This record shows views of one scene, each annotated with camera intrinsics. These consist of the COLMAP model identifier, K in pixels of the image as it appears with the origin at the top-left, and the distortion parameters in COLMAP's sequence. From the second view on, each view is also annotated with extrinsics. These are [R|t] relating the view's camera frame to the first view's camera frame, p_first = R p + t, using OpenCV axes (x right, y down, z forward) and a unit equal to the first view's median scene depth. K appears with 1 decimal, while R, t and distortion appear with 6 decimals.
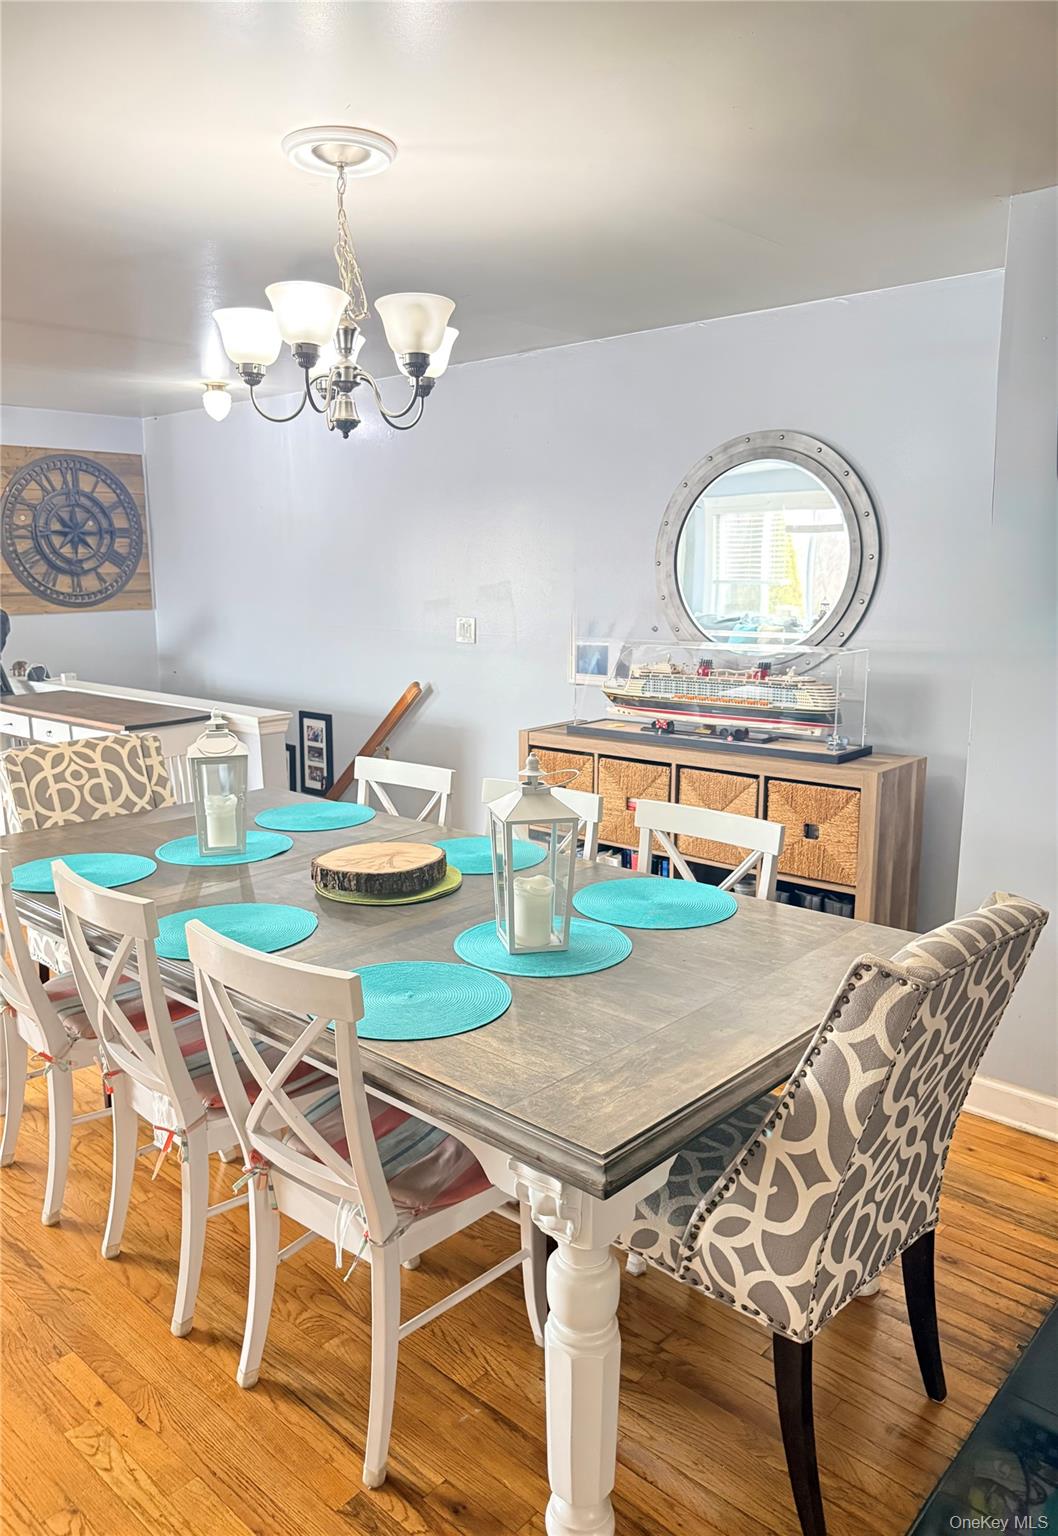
lens RADIAL K [[1095.3, 0, 526.4], [0, 1095.3, 765.5], [0, 0, 1]] dist [0.000296, -0.000184]
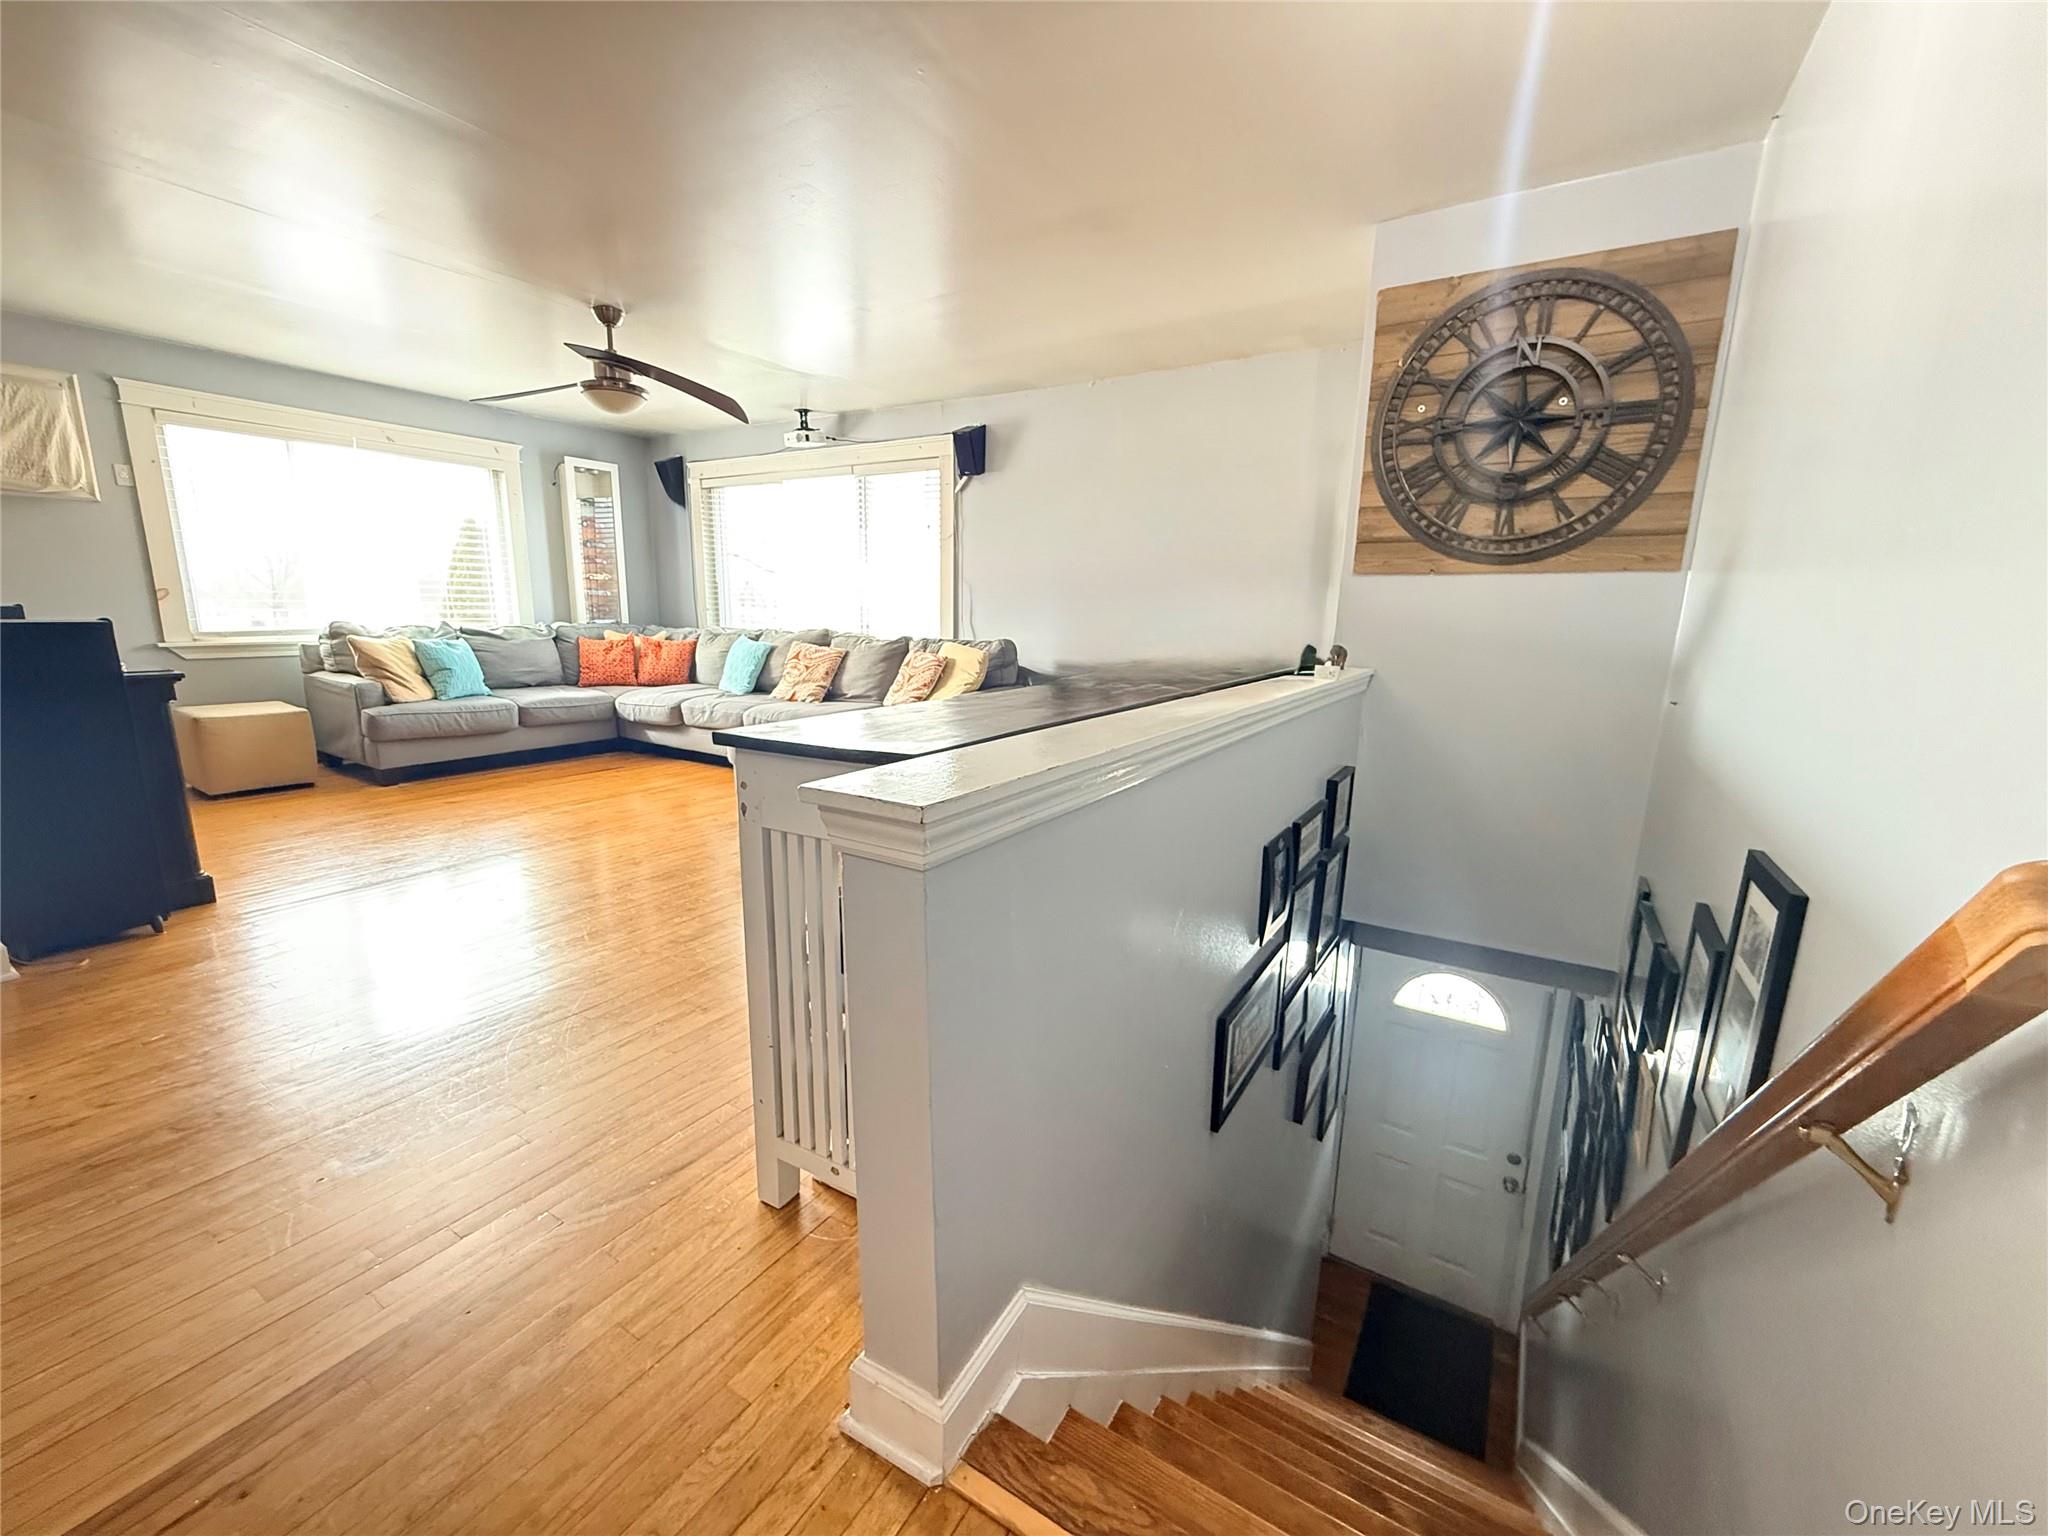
lens RADIAL K [[823.3, 0, 1033.2], [0, 823.3, 774.6], [0, 0, 1]] dist [-0.013086, 0.003929]
pose [[0.184385, 0.194008, -0.963516, -0.031953], [-0.184709, 0.969697, 0.159906, -0.063307], [0.965342, 0.148486, 0.214633, 0.698186]]
